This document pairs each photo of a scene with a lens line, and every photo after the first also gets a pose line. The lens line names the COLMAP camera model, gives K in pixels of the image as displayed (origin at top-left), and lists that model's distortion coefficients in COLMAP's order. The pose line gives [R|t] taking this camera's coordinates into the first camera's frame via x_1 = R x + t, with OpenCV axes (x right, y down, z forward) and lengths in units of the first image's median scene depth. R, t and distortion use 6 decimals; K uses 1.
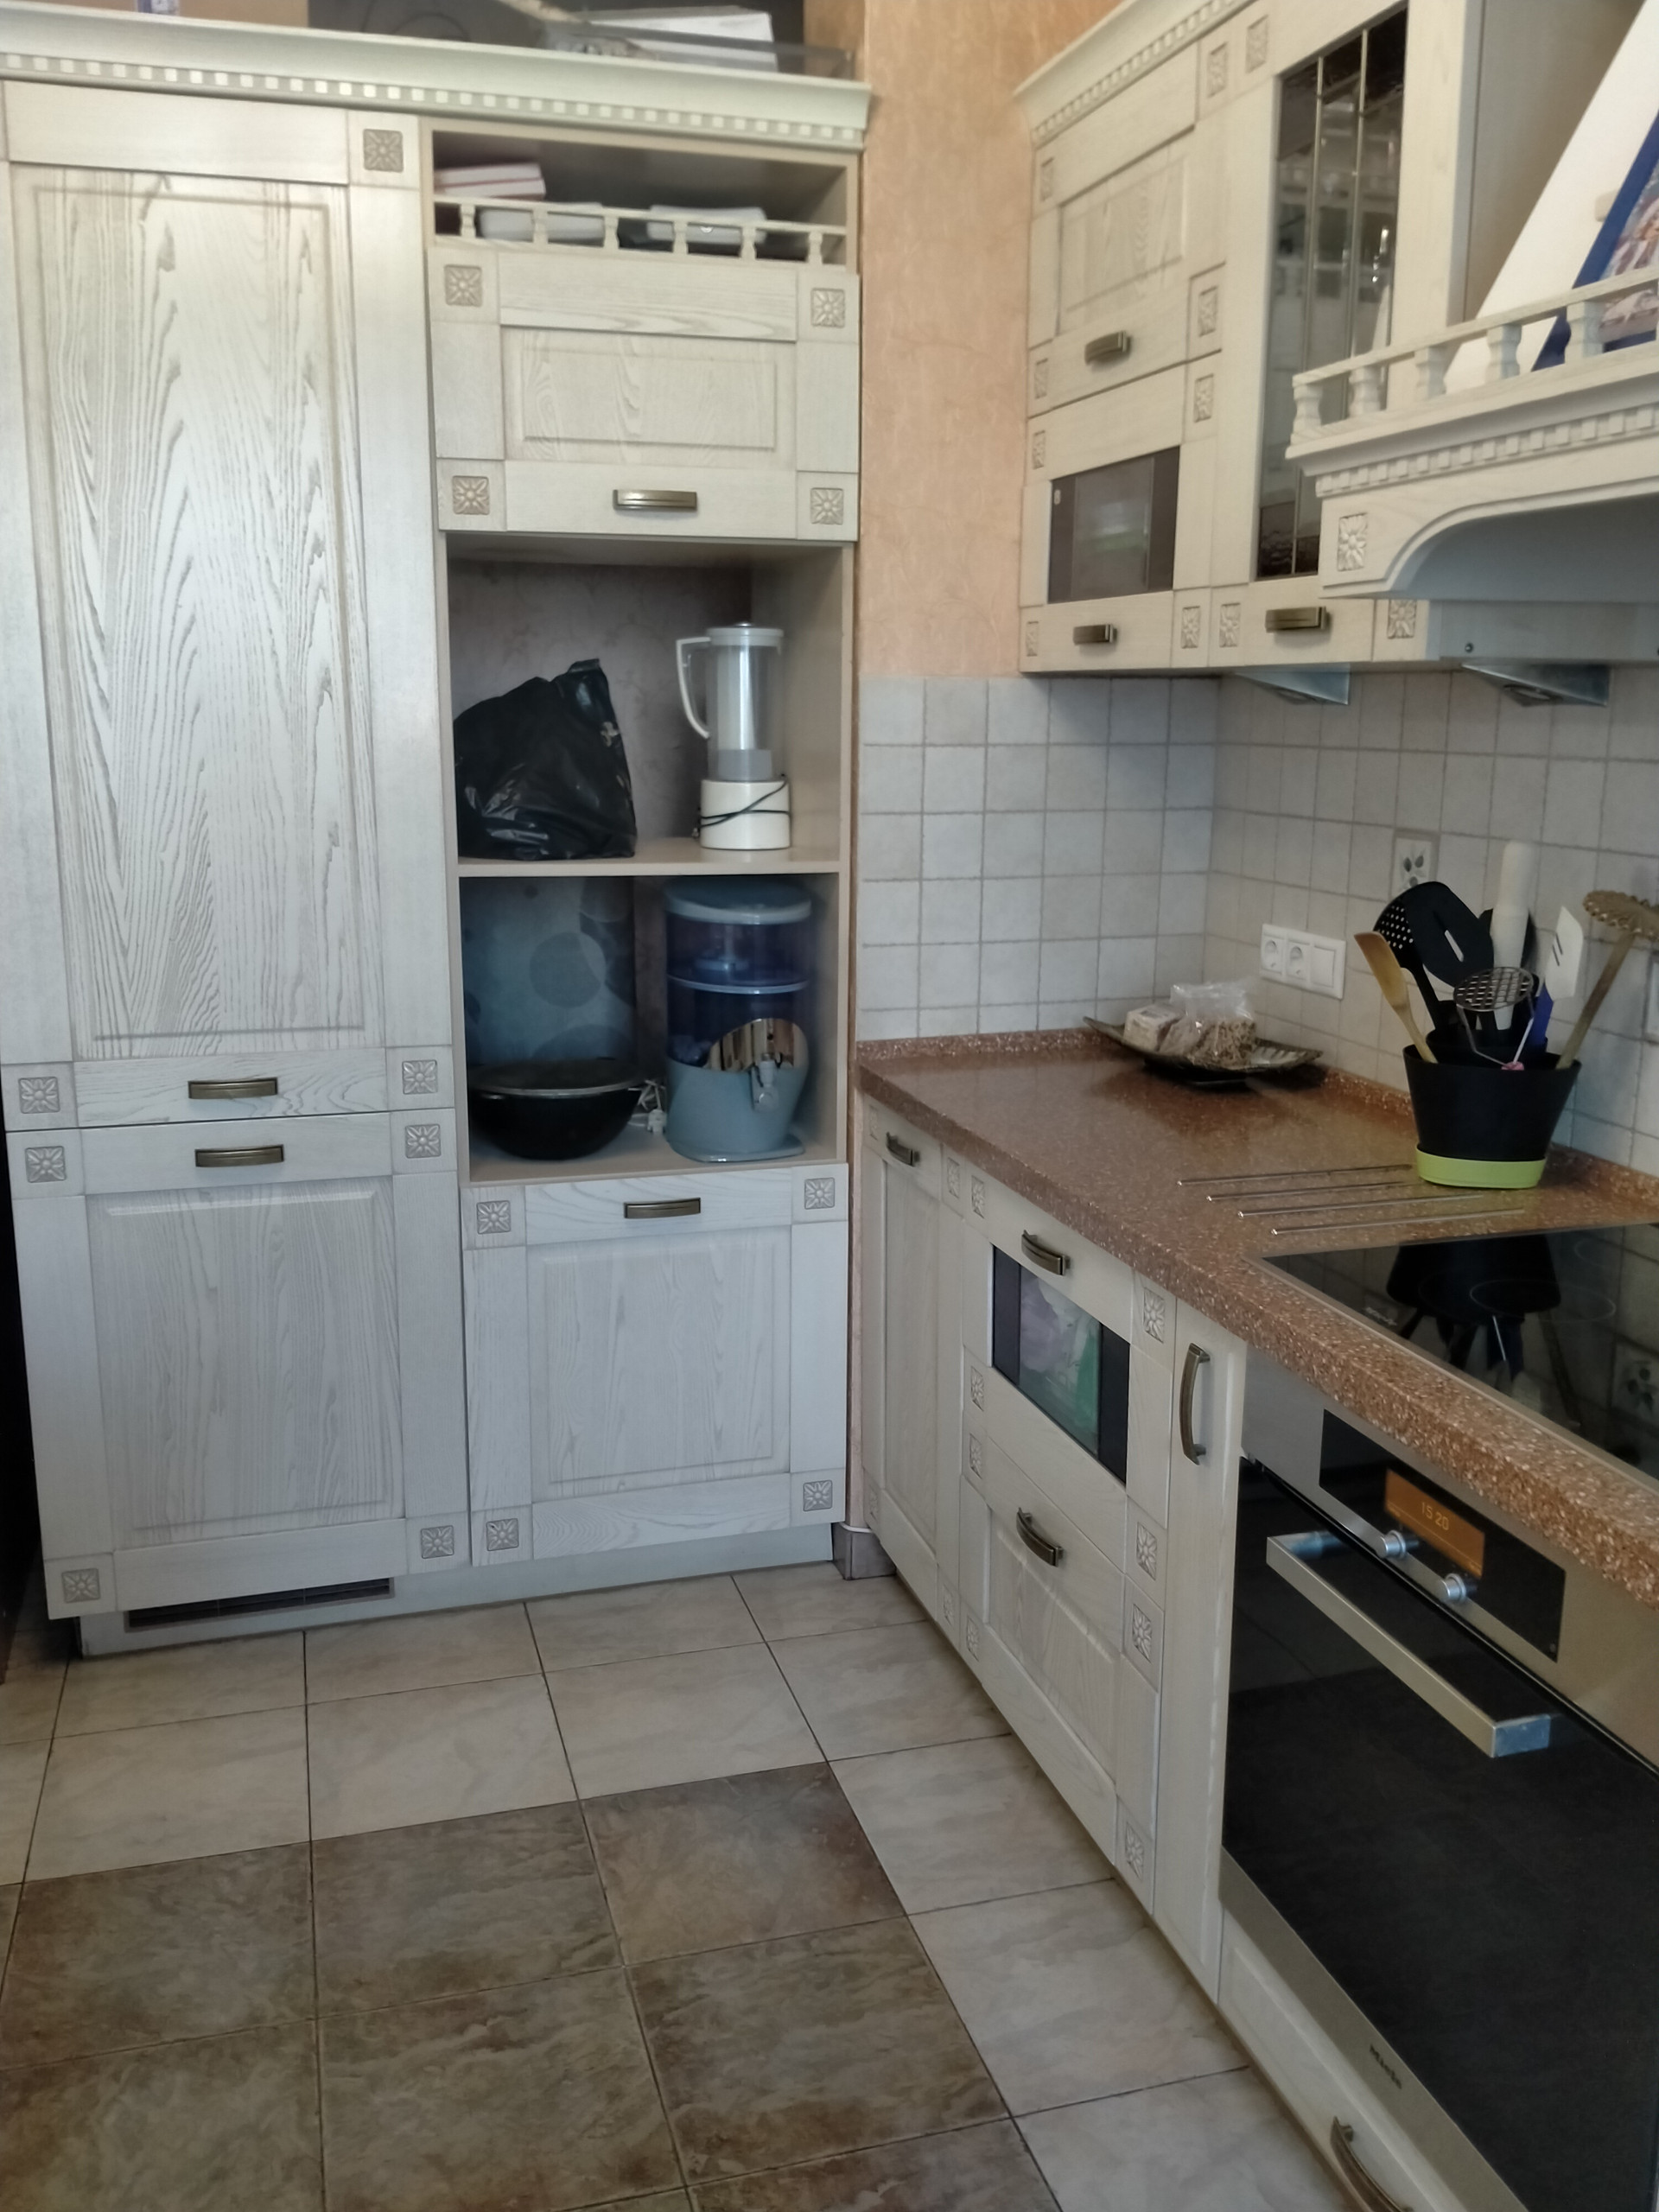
lens RADIAL K [[1868.3, 0, 815.9], [0, 1868.3, 1104.9], [0, 0, 1]] dist [0.076707, -0.170201]
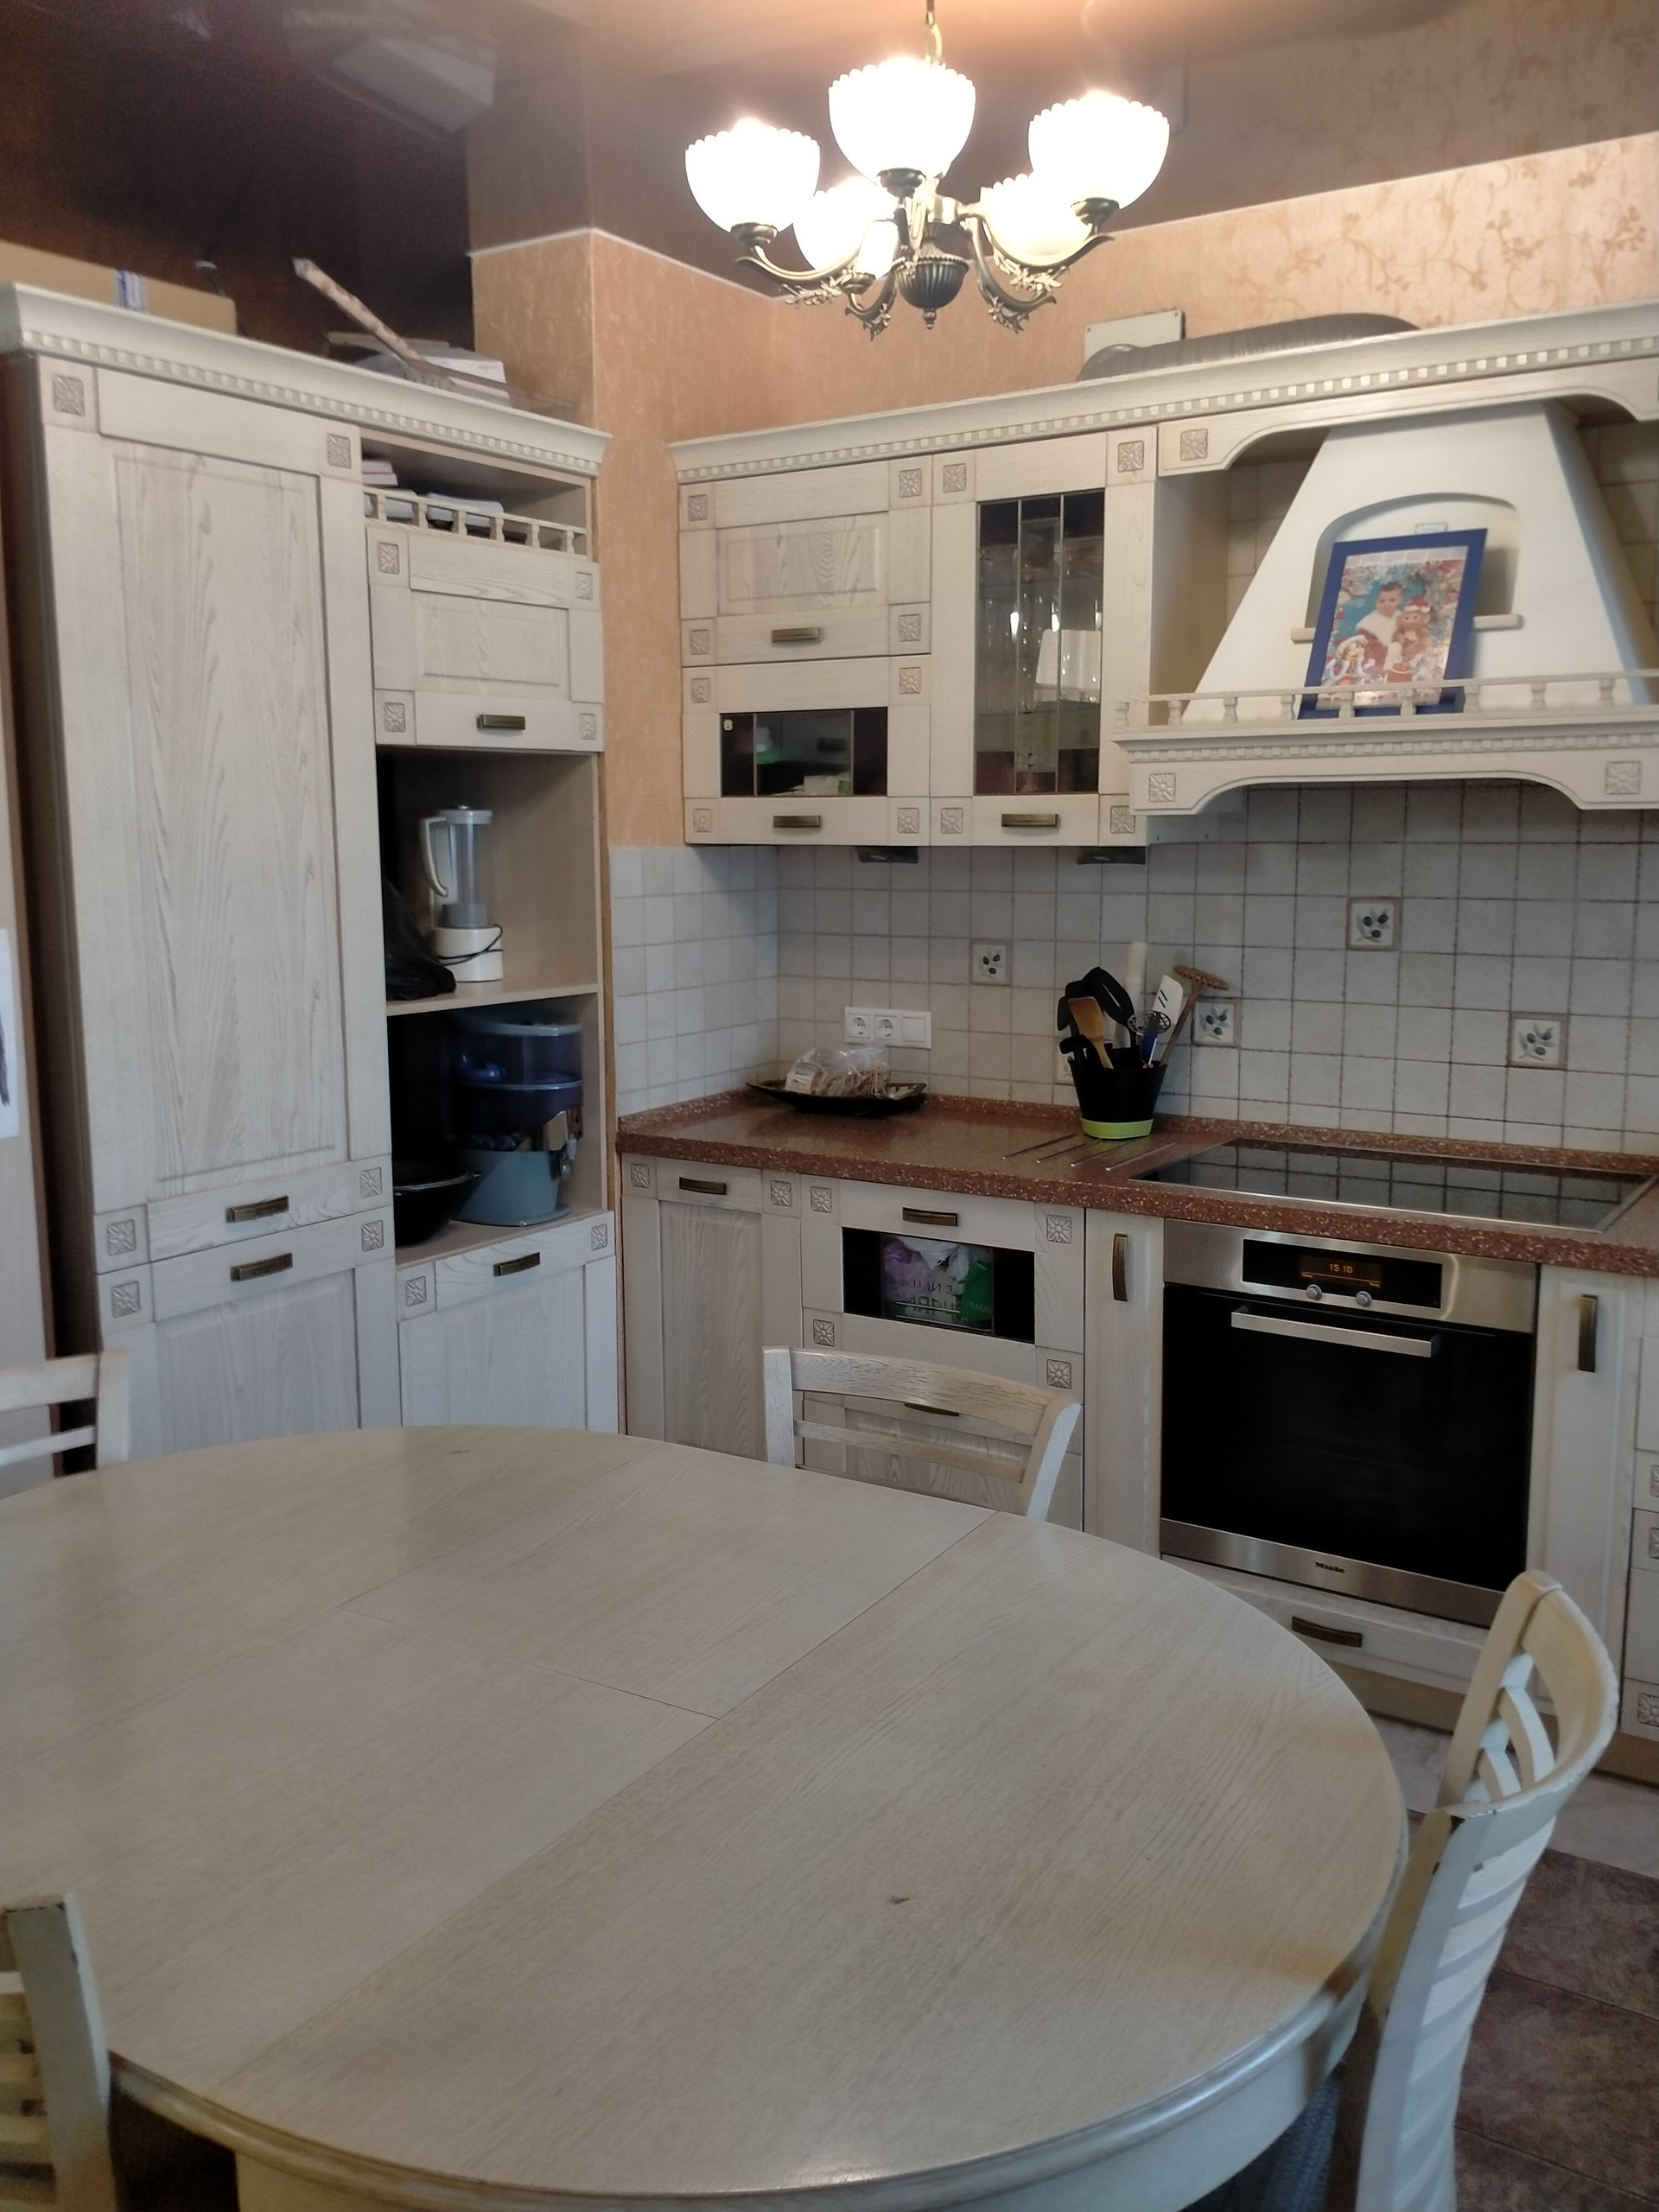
lens RADIAL K [[1868.3, 0, 815.9], [0, 1868.3, 1104.9], [0, 0, 1]] dist [0.076707, -0.170201]
pose [[0.762355, -0.109728, 0.637789, -0.789205], [0.146362, 0.989220, -0.004759, -0.017115], [-0.630391, 0.096977, 0.770196, -0.128798]]
